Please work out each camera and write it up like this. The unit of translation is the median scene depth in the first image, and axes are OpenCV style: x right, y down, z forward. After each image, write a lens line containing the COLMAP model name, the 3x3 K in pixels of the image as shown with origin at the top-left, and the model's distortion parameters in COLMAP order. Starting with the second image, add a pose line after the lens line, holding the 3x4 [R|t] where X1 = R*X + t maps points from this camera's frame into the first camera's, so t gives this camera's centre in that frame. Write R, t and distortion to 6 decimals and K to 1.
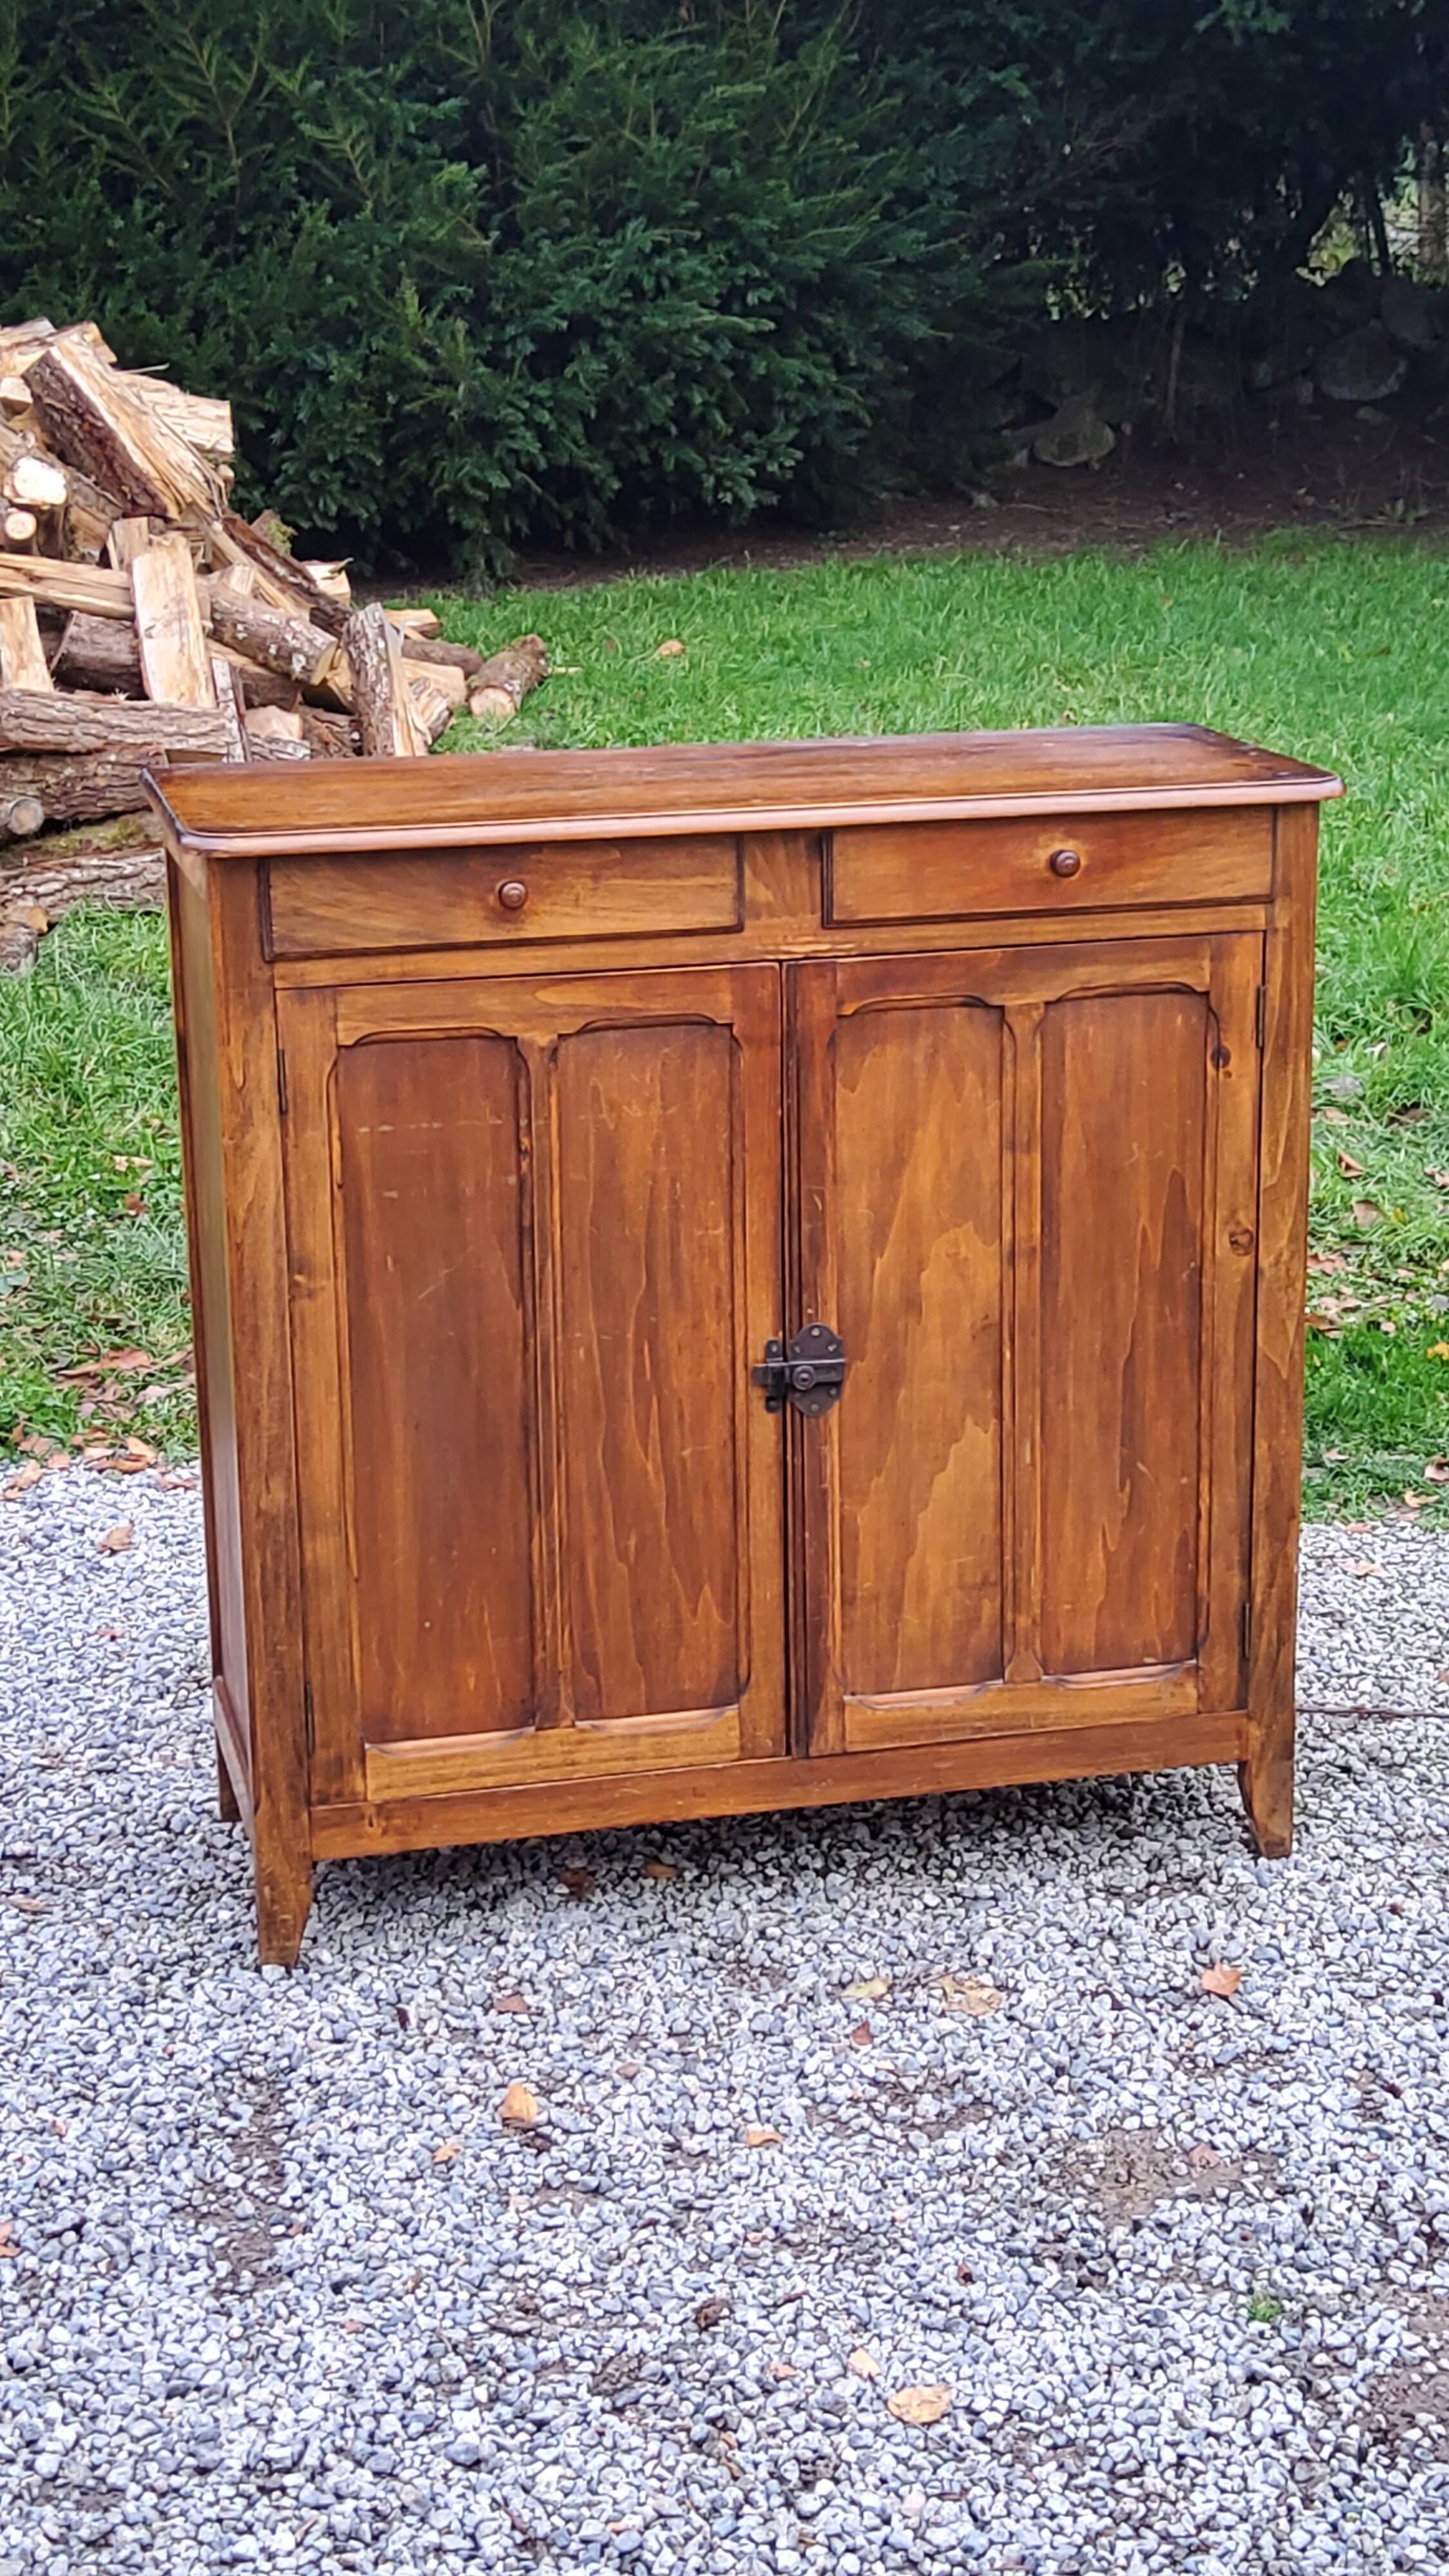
lens RADIAL K [[3787.1, 0, 769.0], [0, 3787.1, 1283.6], [0, 0, 1]] dist [0.165039, -0.410820]
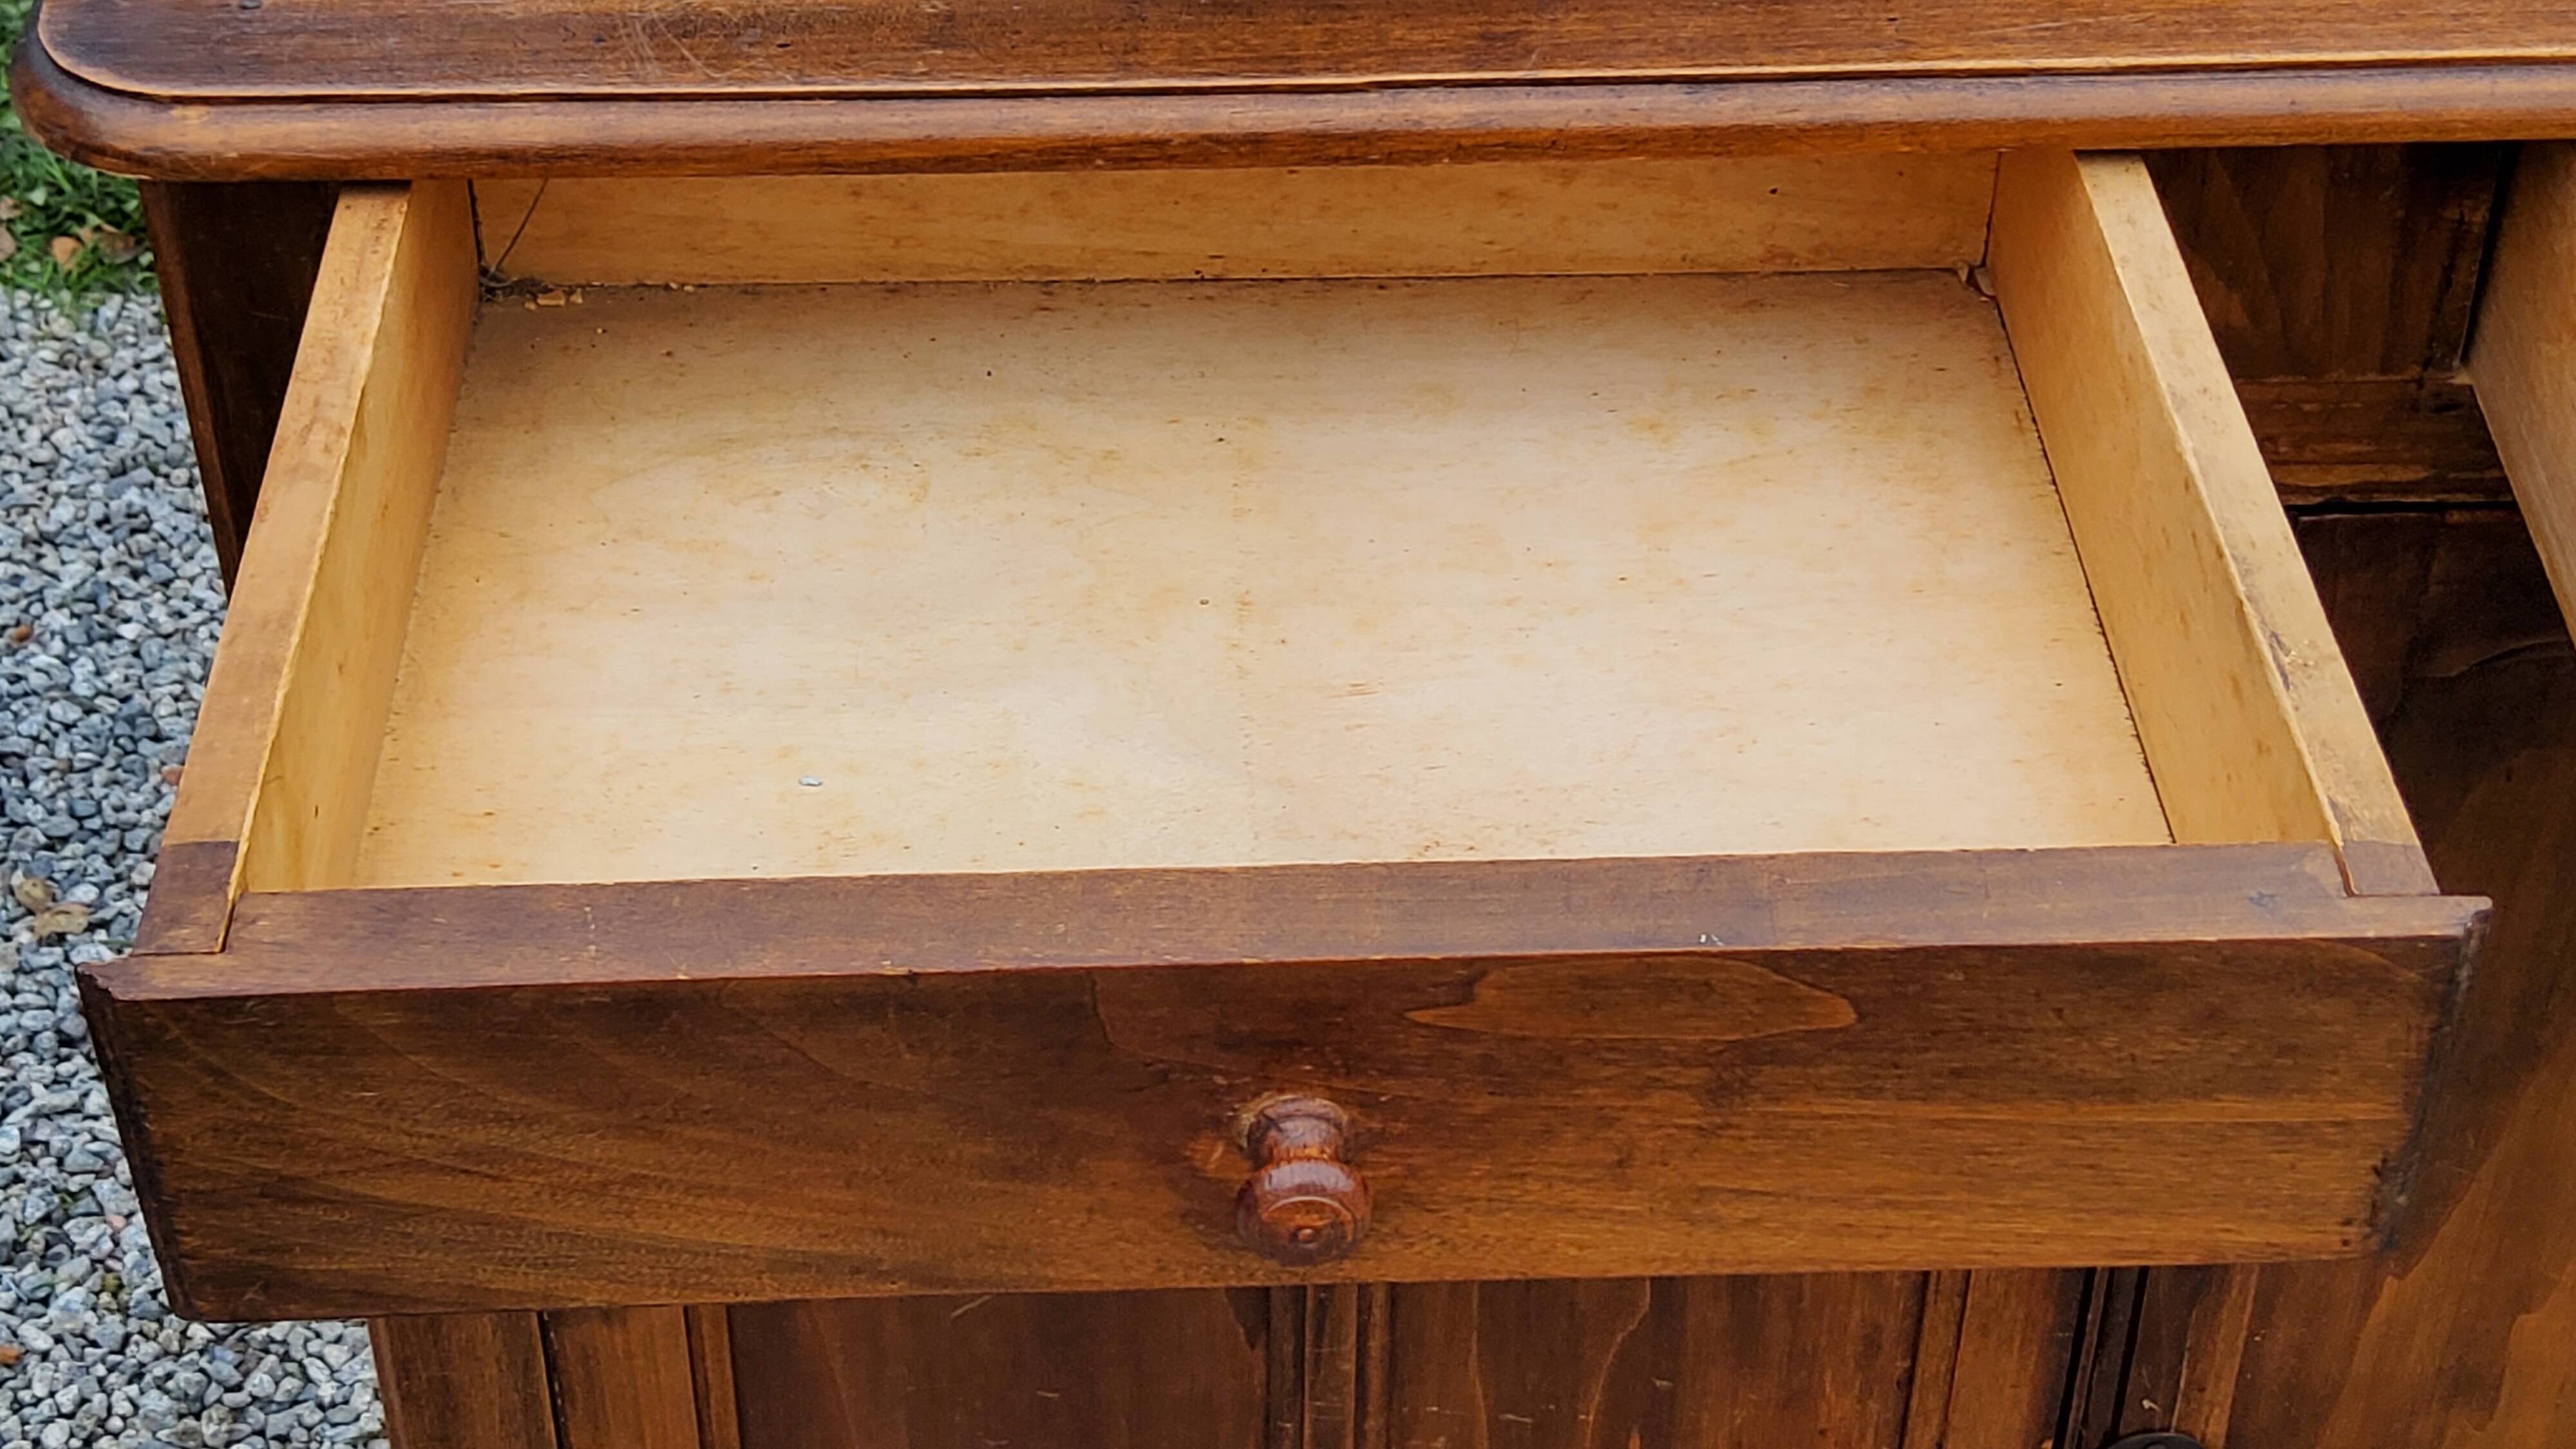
lens RADIAL K [[3872.1, 0, 1272.5], [0, 3872.1, 710.6], [0, 0, 1]] dist [0.172341, -0.471703]
pose [[0.977579, 0.140288, -0.157029, -0.018470], [-0.071055, 0.921777, 0.381155, -0.170084], [0.198217, -0.361451, 0.911078, 0.692567]]
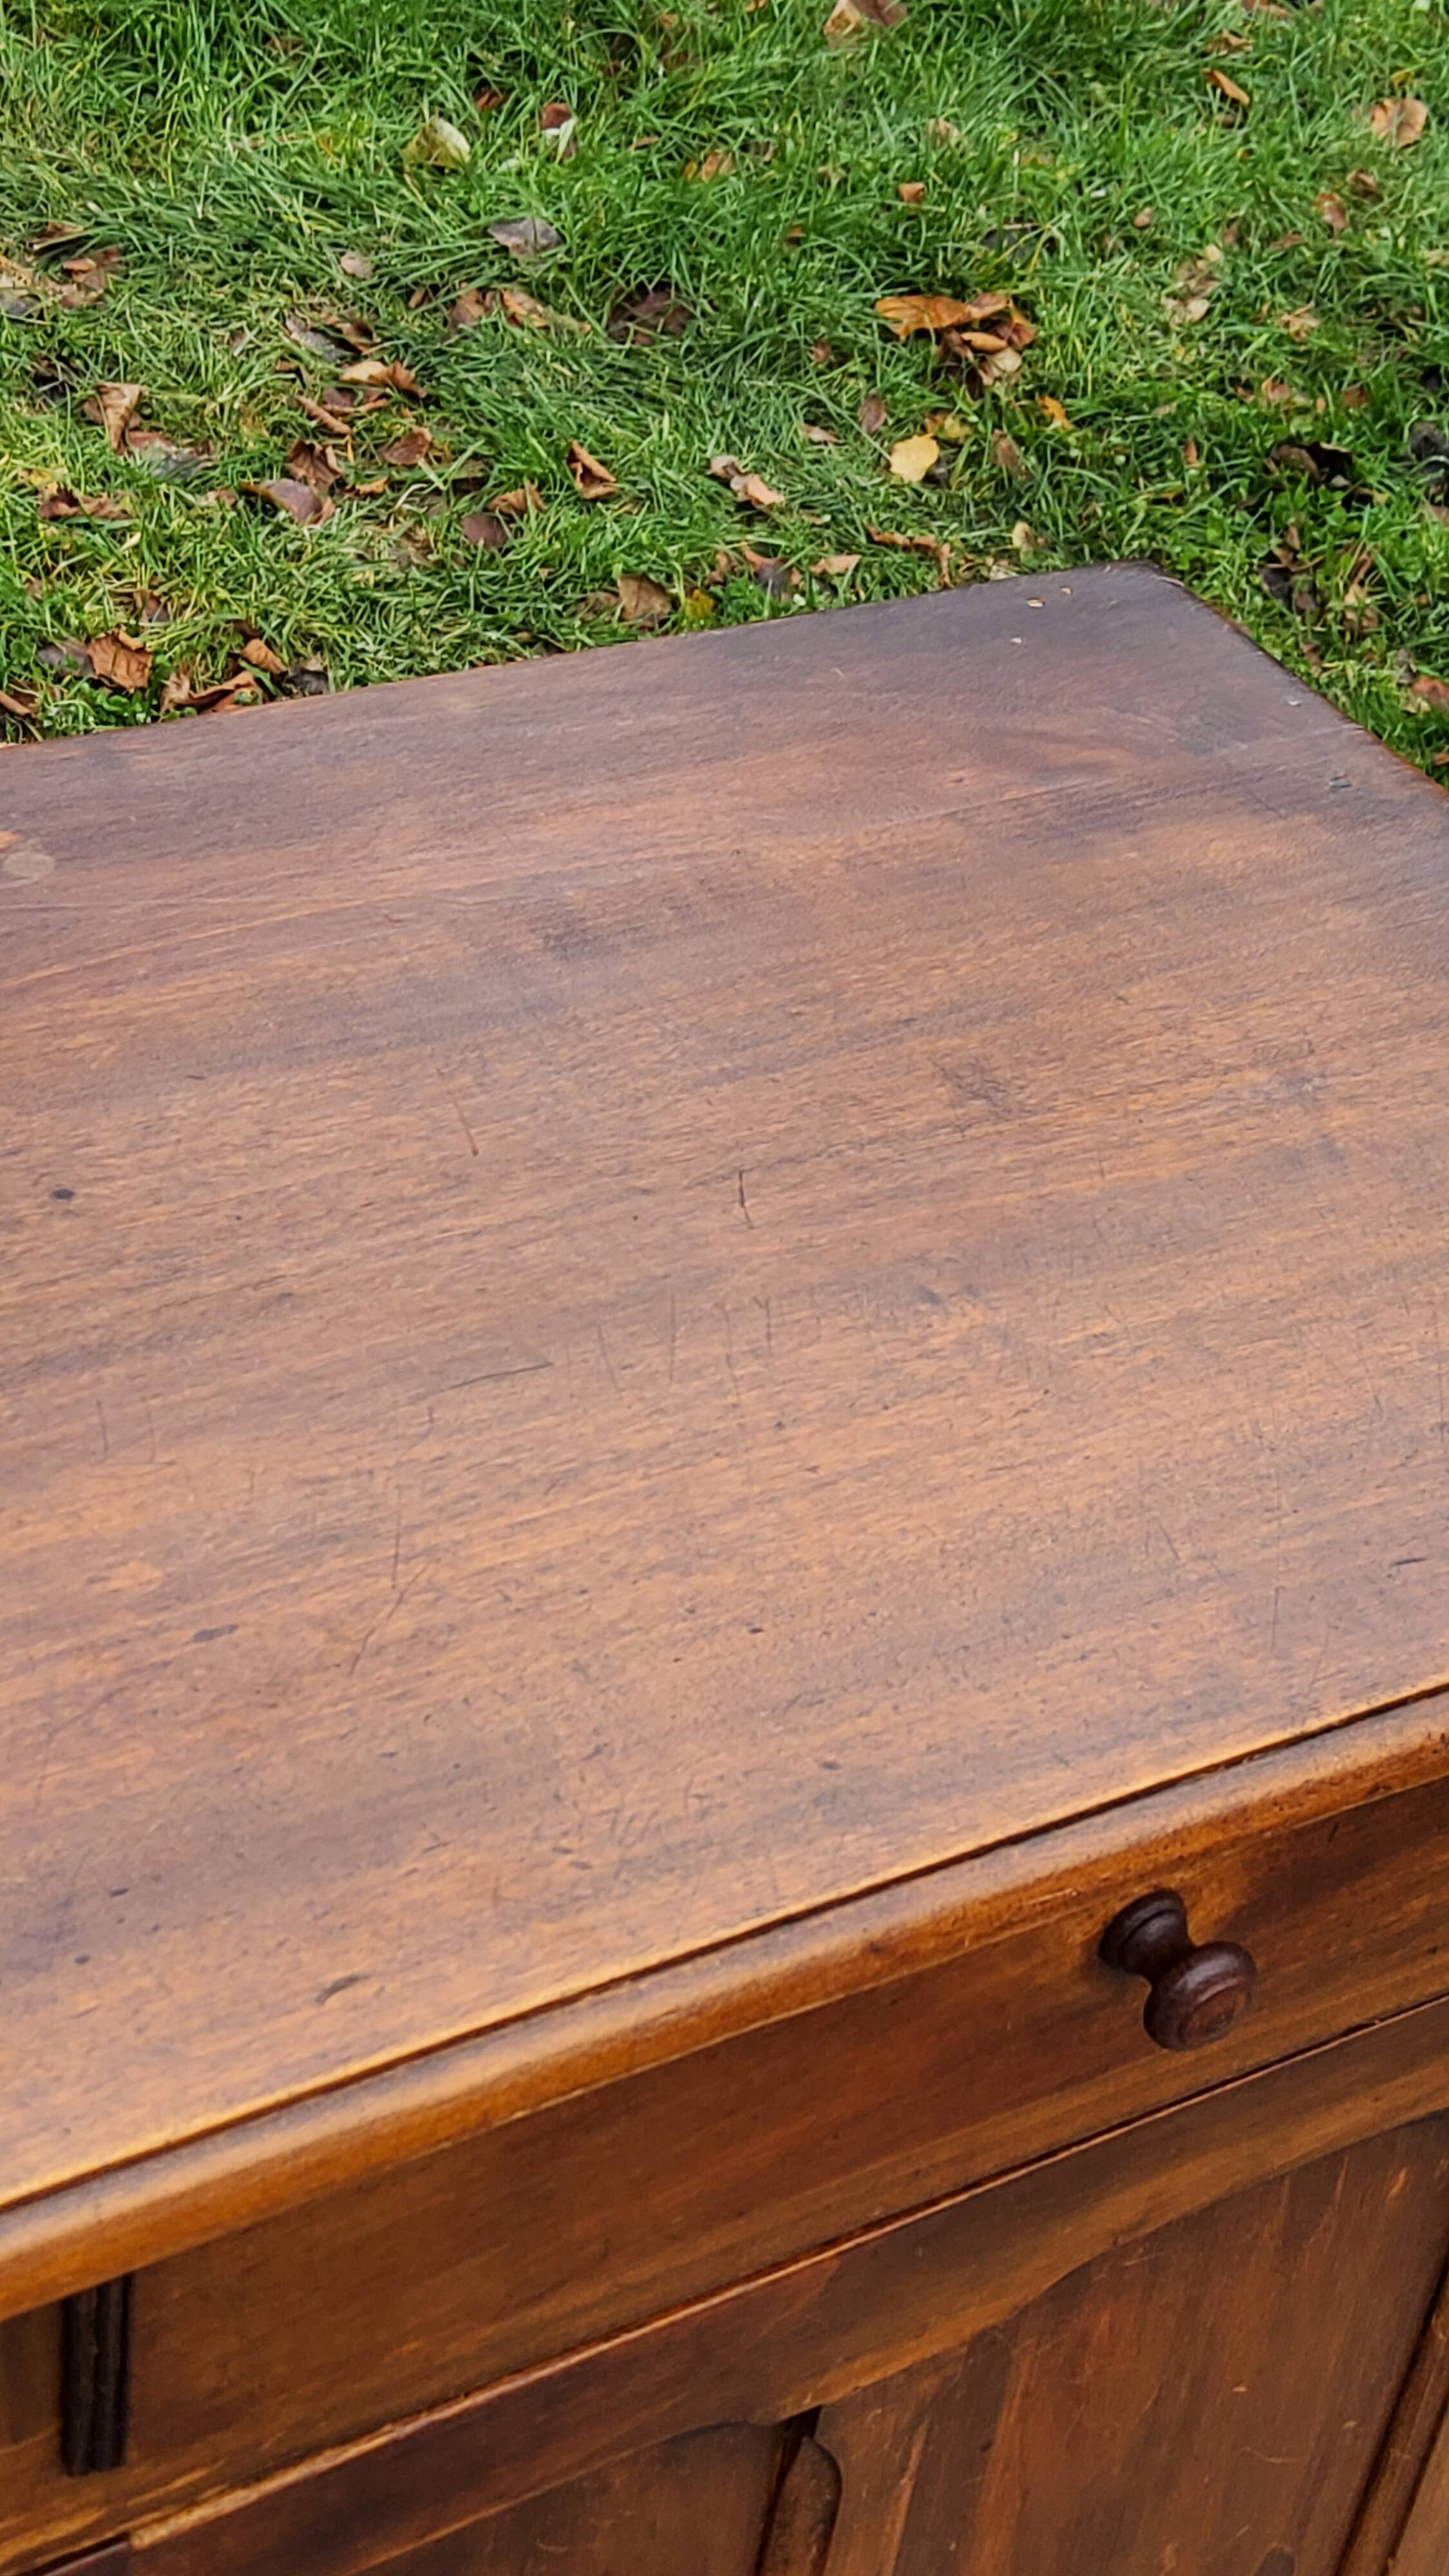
lens RADIAL K [[3861.0, 0, 752.7], [0, 3861.0, 1259.0], [0, 0, 1]] dist [0.188745, -0.526669]
pose [[0.947010, -0.071744, 0.313090, -0.011198], [-0.049271, 0.930754, 0.362312, -0.220113], [-0.317403, -0.358539, 0.877898, 0.802730]]
